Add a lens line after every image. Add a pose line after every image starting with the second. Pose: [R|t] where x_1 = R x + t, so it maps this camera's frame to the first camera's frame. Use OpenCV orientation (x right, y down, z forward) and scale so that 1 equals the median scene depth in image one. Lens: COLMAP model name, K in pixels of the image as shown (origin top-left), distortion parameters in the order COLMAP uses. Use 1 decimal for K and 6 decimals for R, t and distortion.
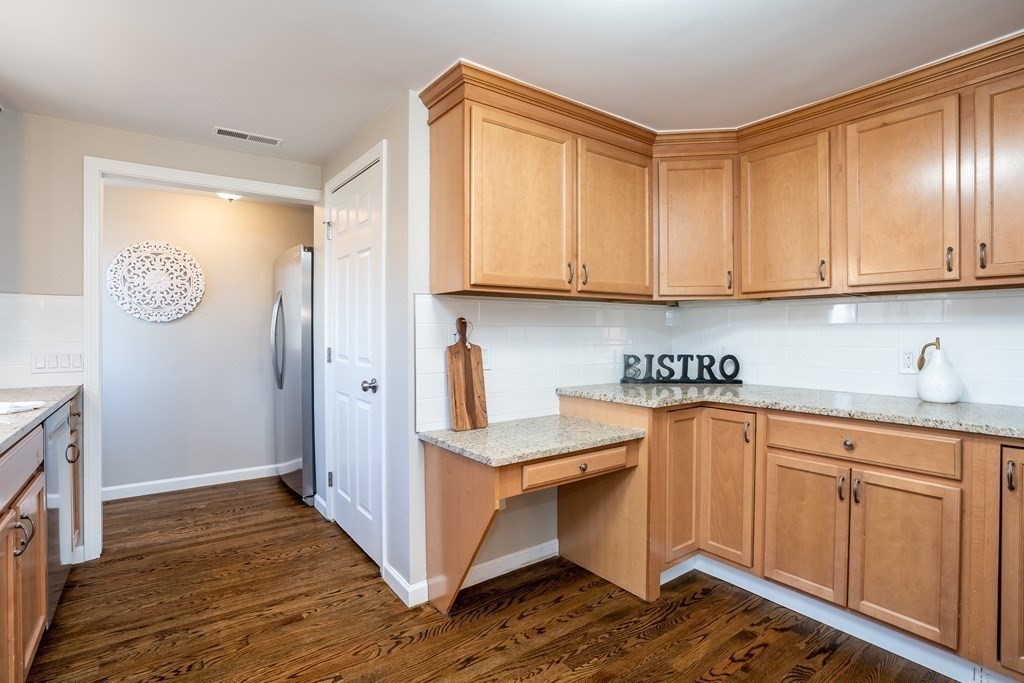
lens RADIAL K [[492.7, 0, 506.4], [0, 492.7, 337.3], [0, 0, 1]] dist [-0.002581, -0.000149]
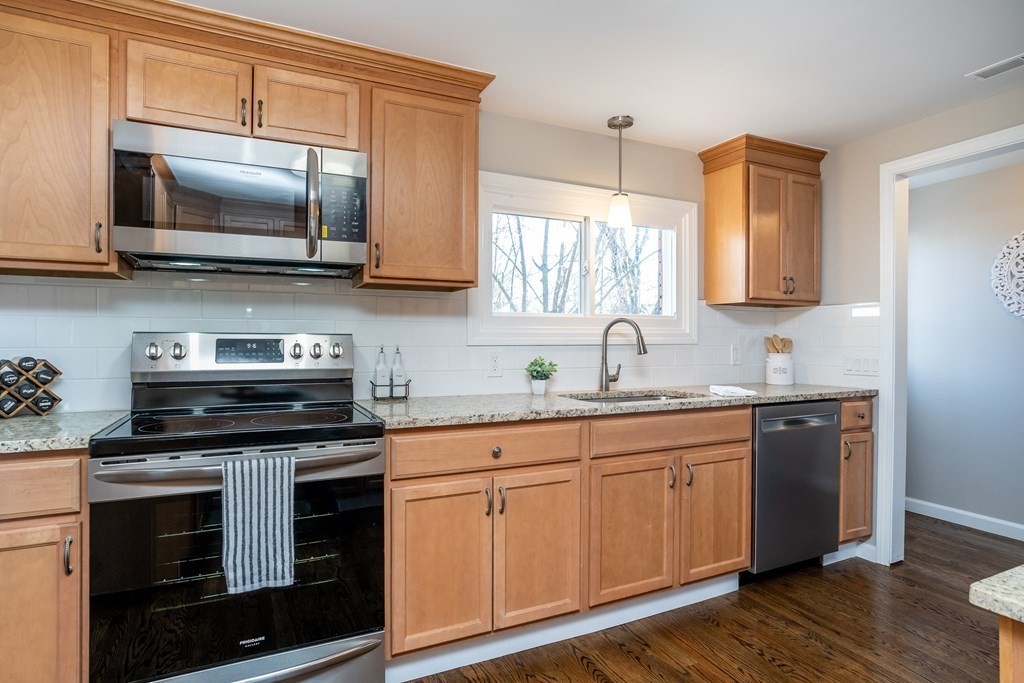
lens RADIAL K [[560.4, 0, 510.1], [0, 560.4, 341.6], [0, 0, 1]] dist [0.003212, 0.000327]
pose [[-0.171084, 0.001950, -0.985255, 0.412185], [-0.012553, 0.999913, 0.004159, 0.002348], [0.985177, 0.013080, -0.171044, 0.437477]]
